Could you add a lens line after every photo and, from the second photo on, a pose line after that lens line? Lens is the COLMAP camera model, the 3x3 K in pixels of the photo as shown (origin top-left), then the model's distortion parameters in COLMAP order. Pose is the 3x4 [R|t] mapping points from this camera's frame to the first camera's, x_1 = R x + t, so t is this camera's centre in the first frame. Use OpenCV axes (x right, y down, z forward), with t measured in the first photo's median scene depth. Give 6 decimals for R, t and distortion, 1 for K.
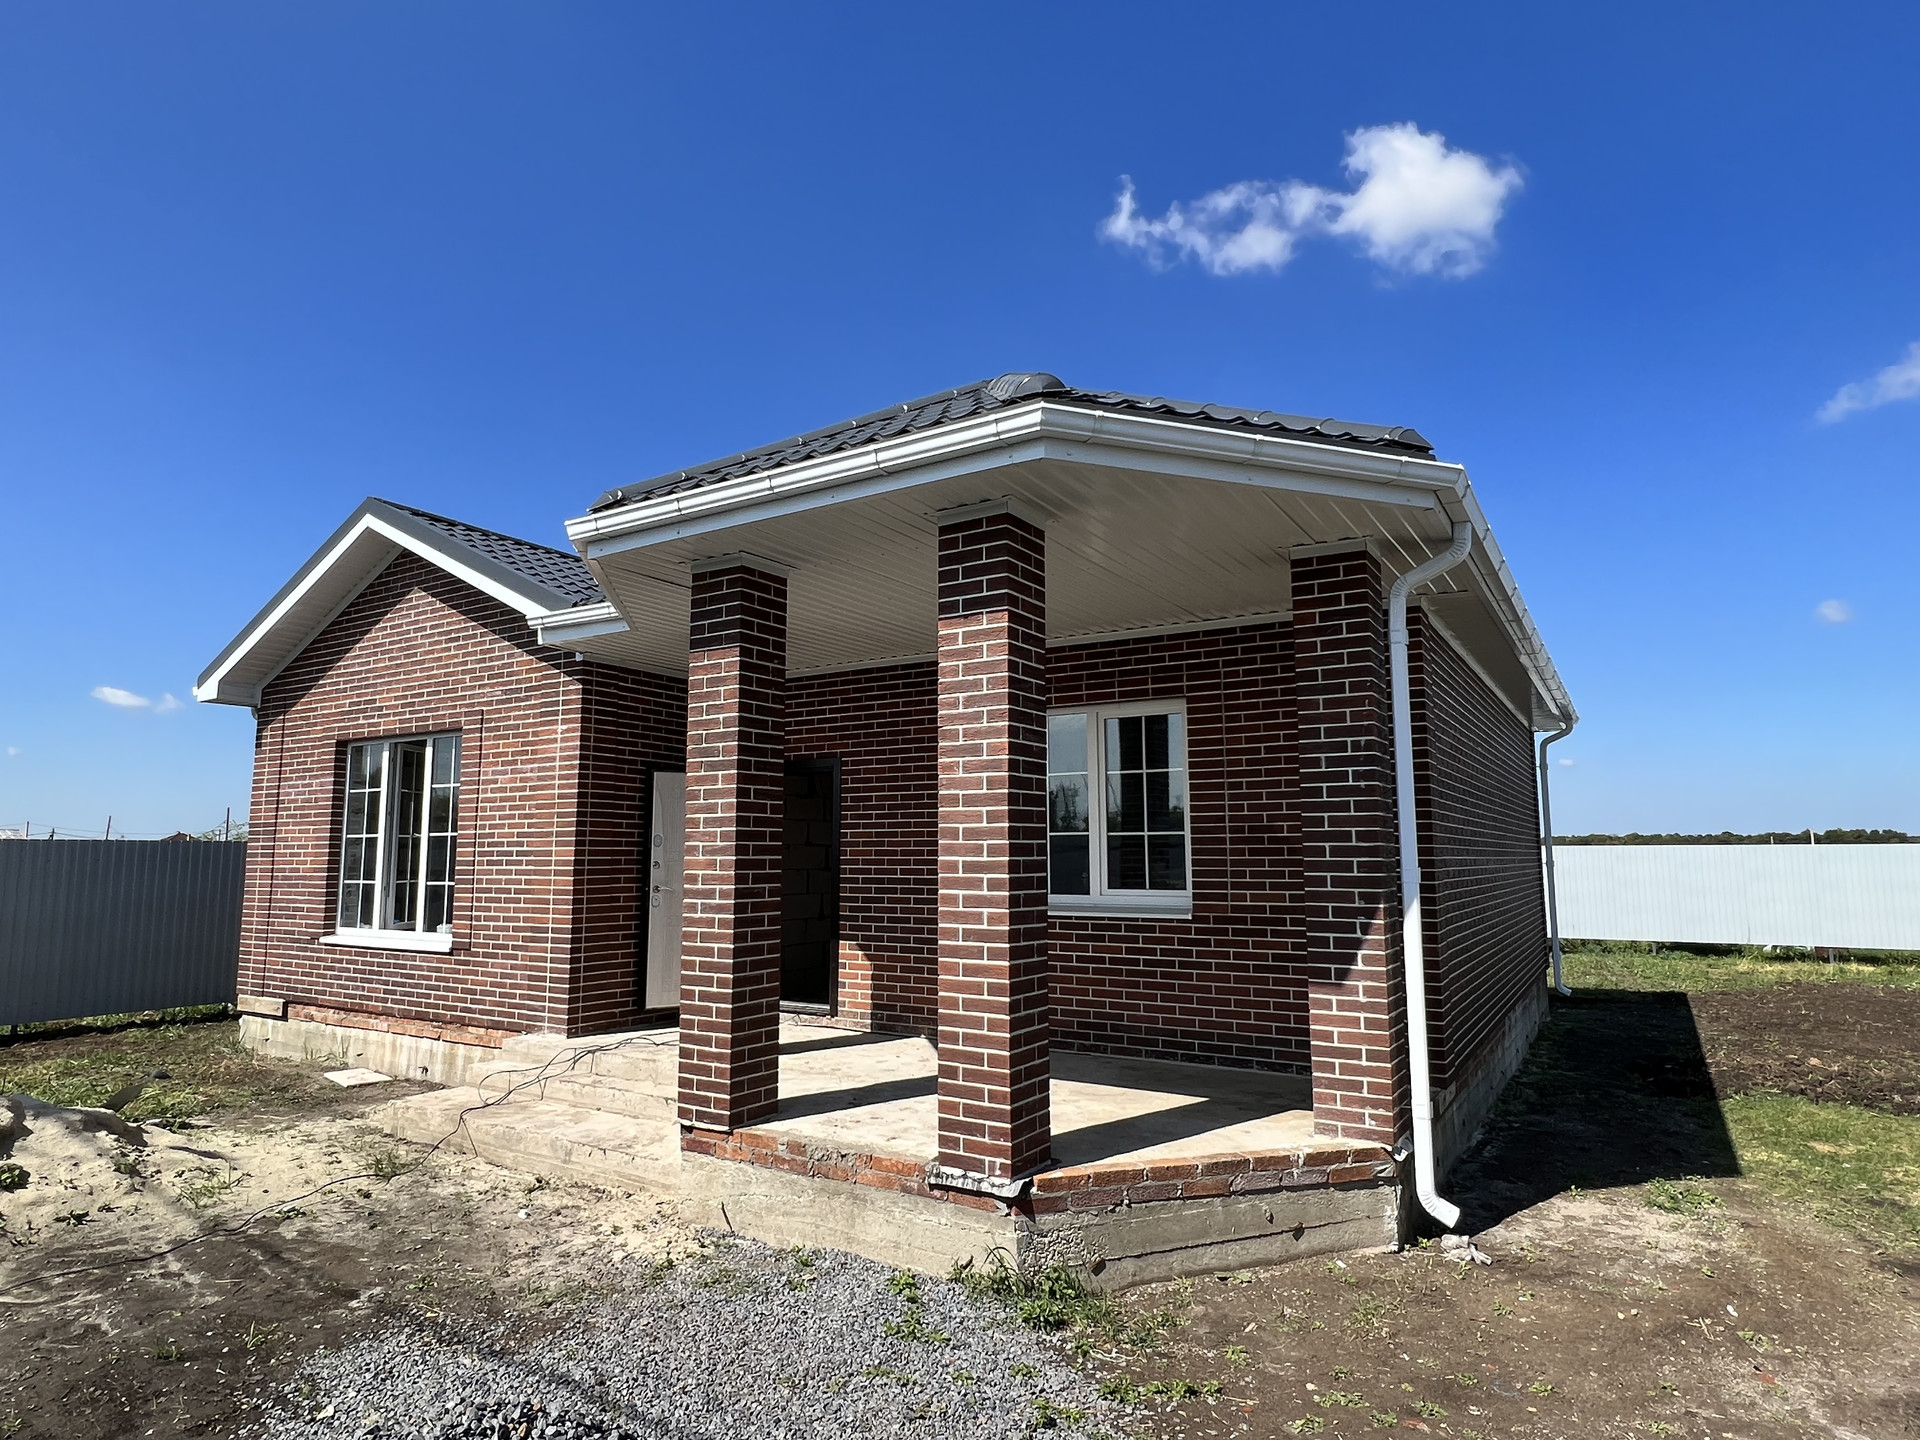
lens RADIAL K [[1094.0, 0, 958.0], [0, 1094.0, 723.4], [0, 0, 1]] dist [-0.000527, 0.001756]
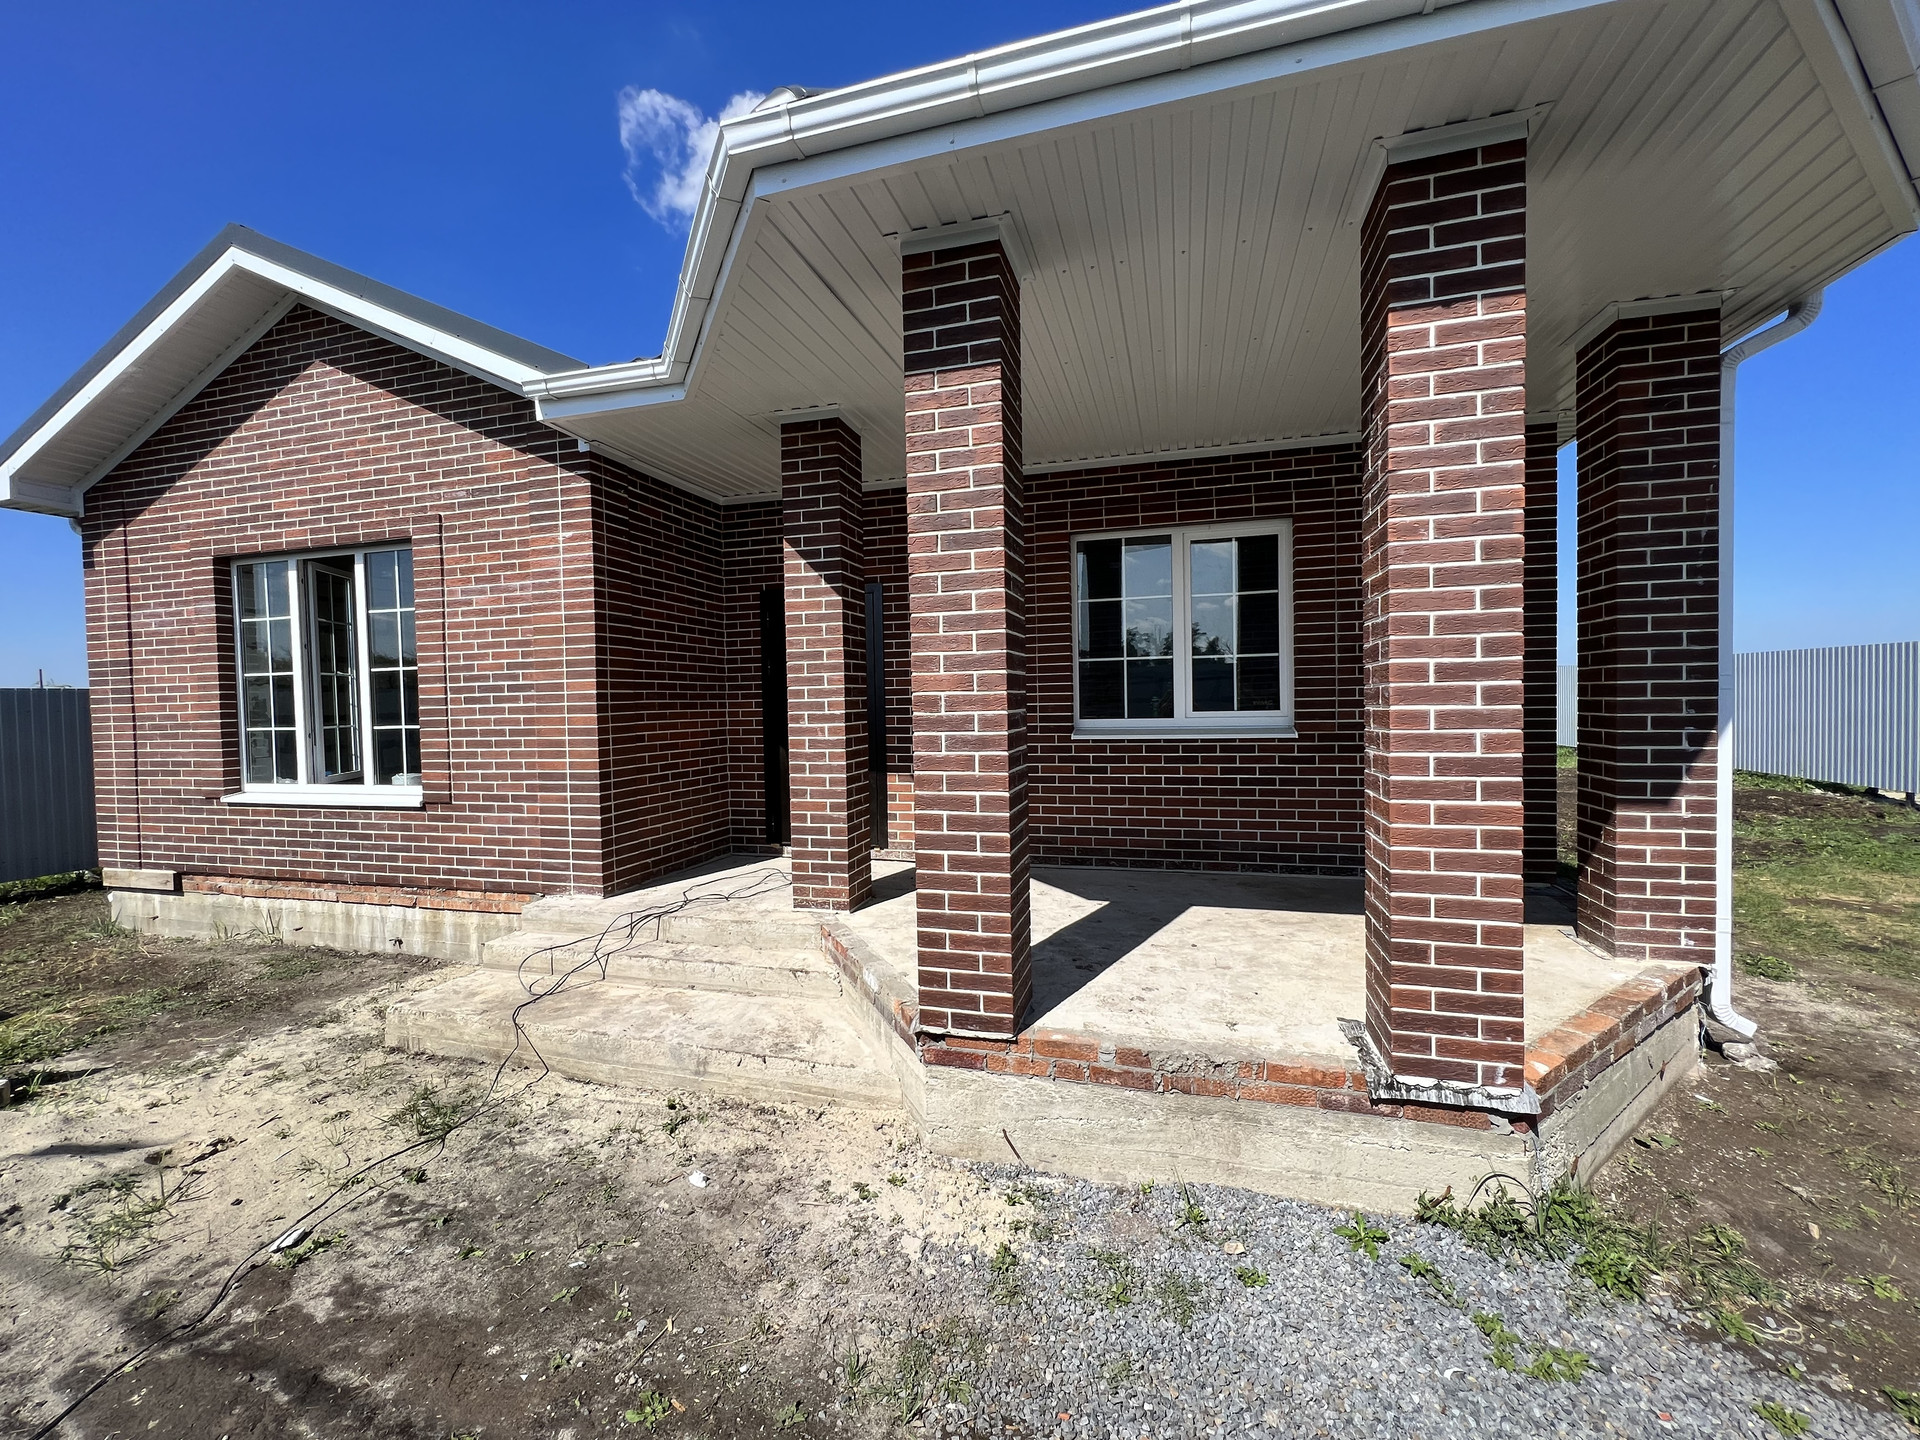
lens RADIAL K [[772.2, 0, 962.9], [0, 772.2, 719.0], [0, 0, 1]] dist [-0.000281, 0.000610]
pose [[0.959266, -0.026326, 0.281276, -0.287314], [-0.014702, 0.989647, 0.142767, 0.063582], [-0.282123, -0.141087, 0.948947, 0.408958]]
